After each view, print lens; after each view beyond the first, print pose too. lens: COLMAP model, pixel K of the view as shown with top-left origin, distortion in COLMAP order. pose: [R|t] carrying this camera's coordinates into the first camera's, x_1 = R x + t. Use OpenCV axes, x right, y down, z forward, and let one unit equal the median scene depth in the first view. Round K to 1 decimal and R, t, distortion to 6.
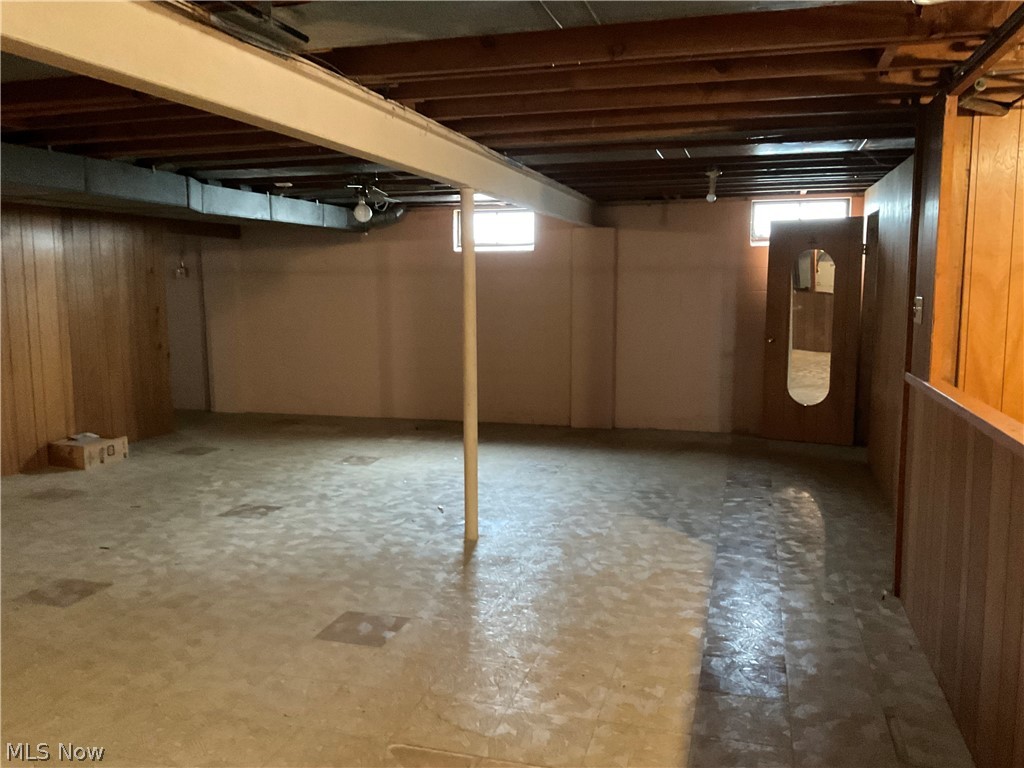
lens RADIAL K [[843.2, 0, 516.5], [0, 843.2, 385.8], [0, 0, 1]] dist [0.094954, -0.177719]
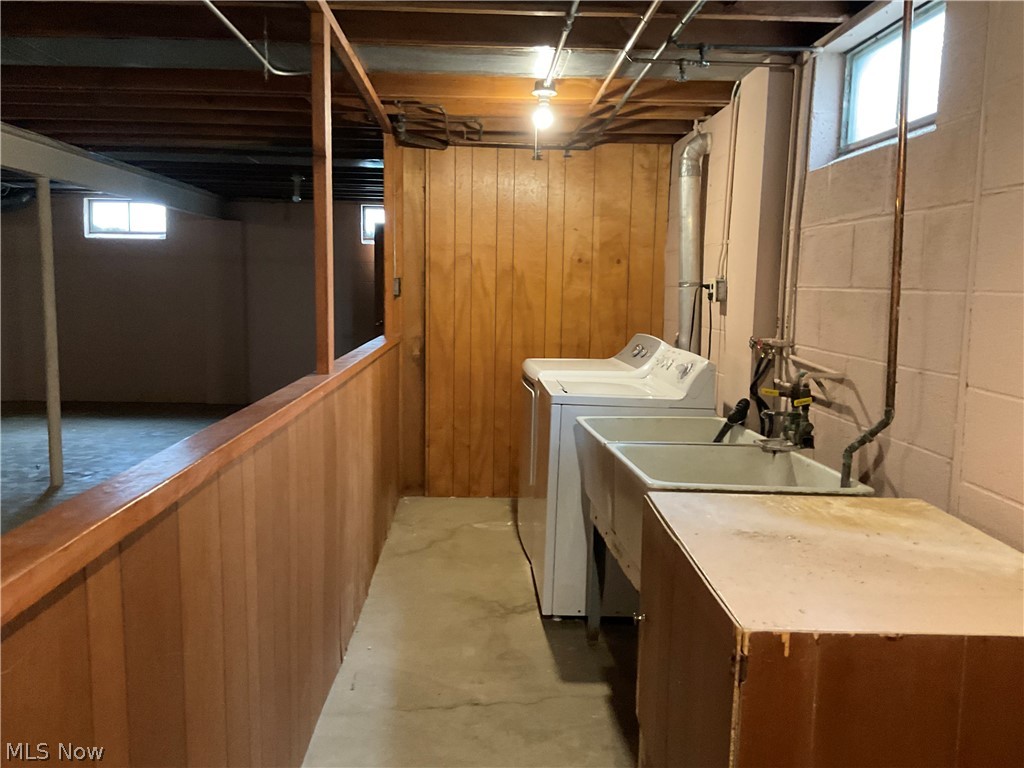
lens RADIAL K [[843.2, 0, 510.6], [0, 843.2, 381.5], [0, 0, 1]] dist [0.094954, -0.177719]
pose [[0.951558, -0.013963, 0.307151, 0.145011], [0.016497, 0.999848, -0.005656, 0.047648], [-0.307026, 0.010449, 0.951644, -0.228557]]
